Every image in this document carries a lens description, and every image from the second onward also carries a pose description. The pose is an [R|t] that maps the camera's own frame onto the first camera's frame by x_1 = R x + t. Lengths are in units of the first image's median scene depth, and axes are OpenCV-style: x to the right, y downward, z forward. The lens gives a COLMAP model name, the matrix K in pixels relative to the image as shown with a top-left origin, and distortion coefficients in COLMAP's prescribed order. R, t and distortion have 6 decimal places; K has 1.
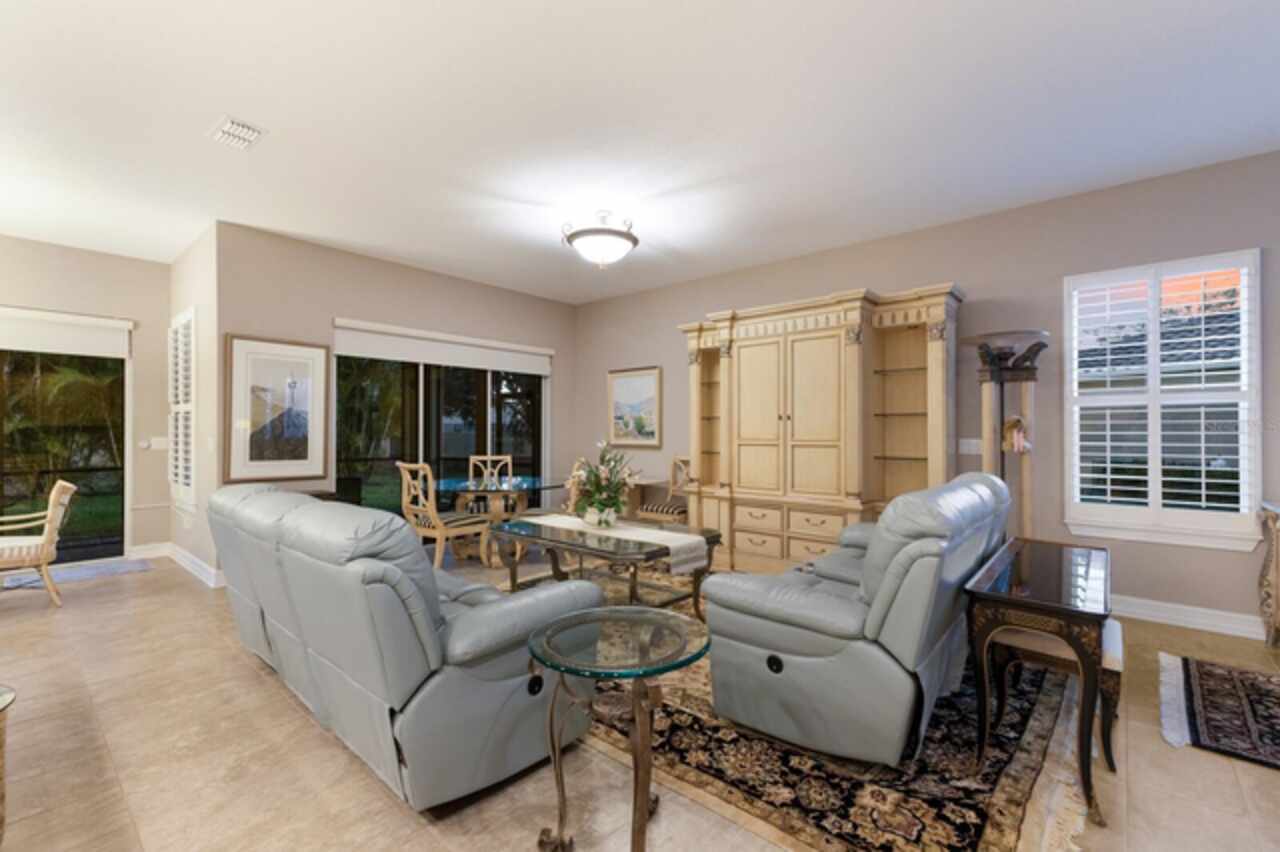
lens RADIAL K [[555.3, 0, 635.8], [0, 555.3, 430.9], [0, 0, 1]] dist [0.010248, 0.000432]
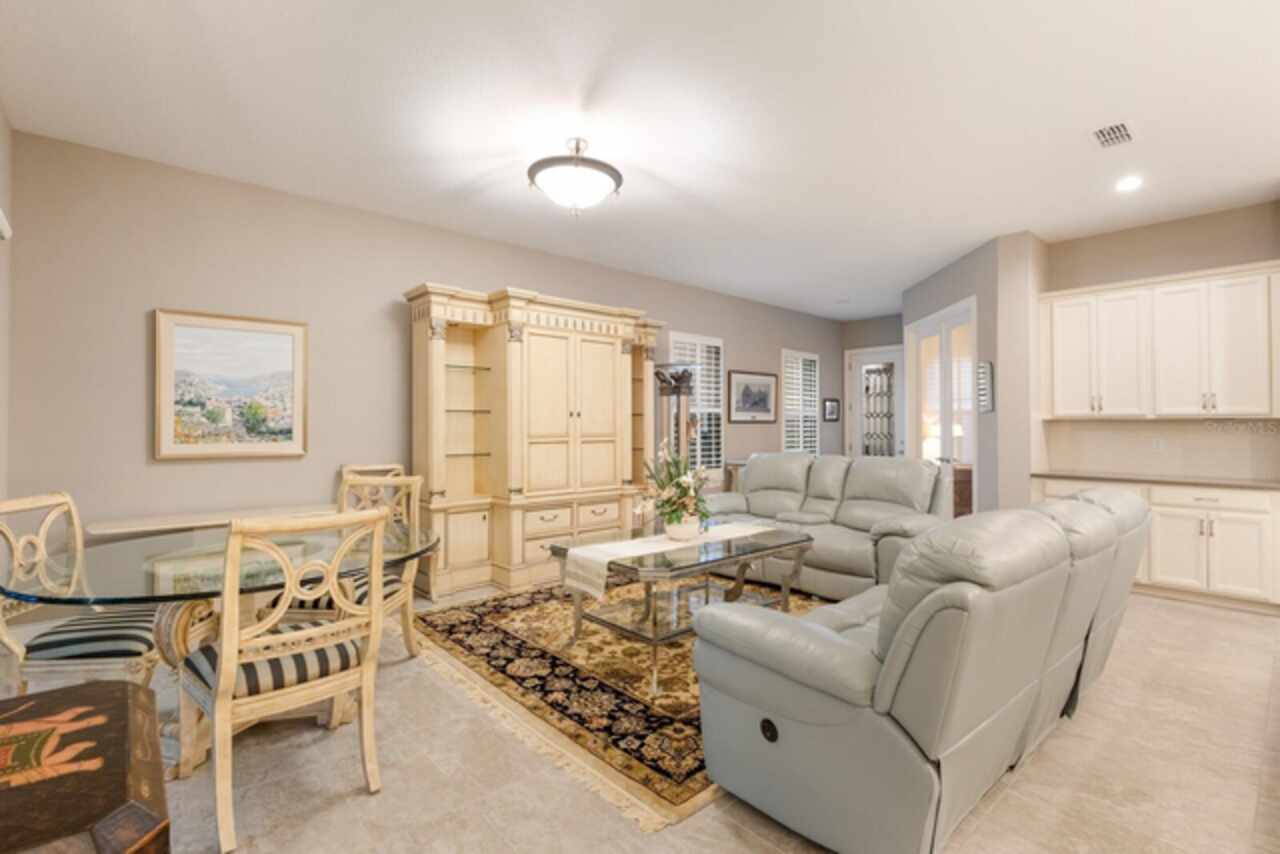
lens RADIAL K [[608.1, 0, 634.8], [0, 608.1, 420.0], [0, 0, 1]] dist [-0.001578, -0.001338]
pose [[0.110703, 0.012060, 0.993780, -1.018210], [0.000302, 0.999926, -0.012168, -0.000221], [-0.993853, 0.001647, 0.110691, 0.963979]]
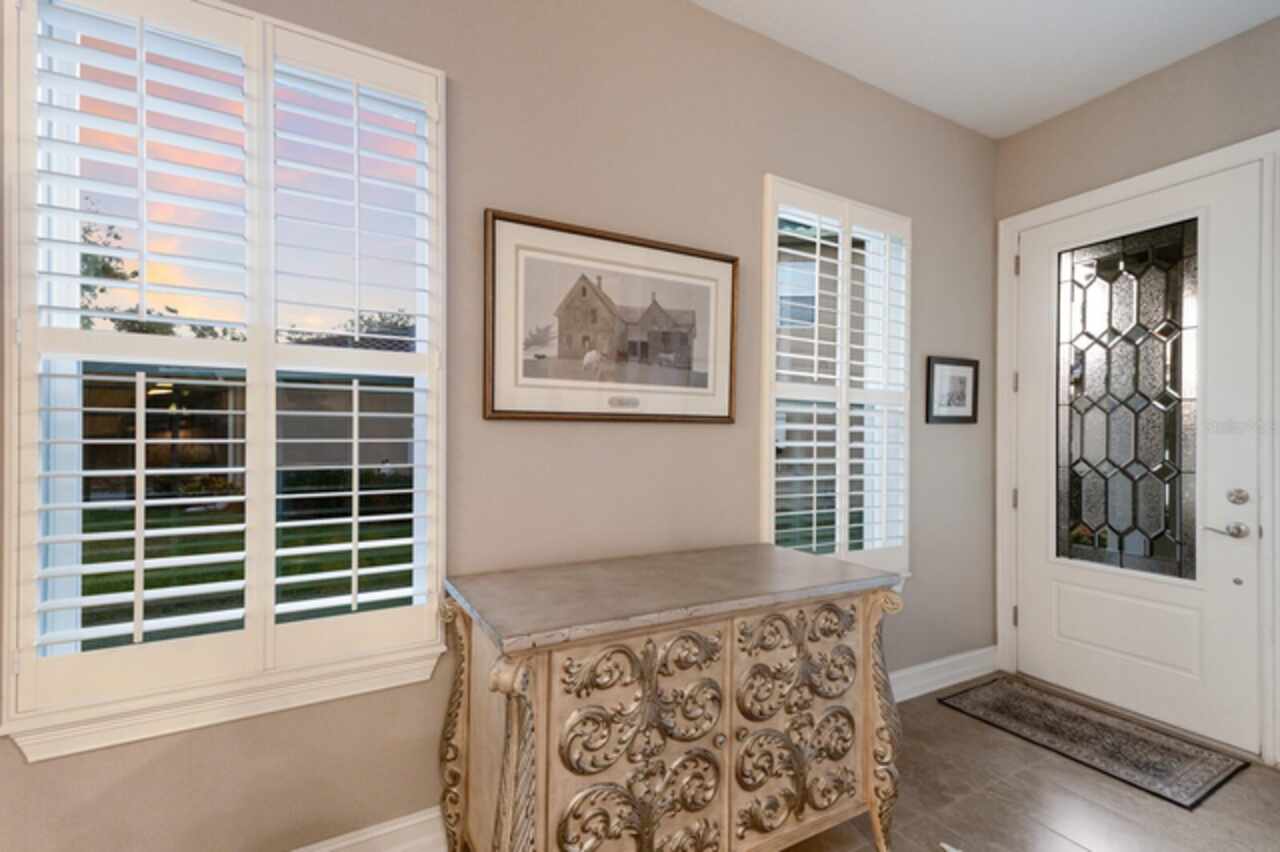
lens RADIAL K [[555.3, 0, 644.4], [0, 555.3, 434.8], [0, 0, 1]] dist [0.010248, 0.000432]
pose [[0.337200, 0.007676, 0.941402, 0.625323], [-0.007555, 0.999957, -0.005447, -0.000277], [-0.941403, -0.005276, 0.337243, 0.591952]]
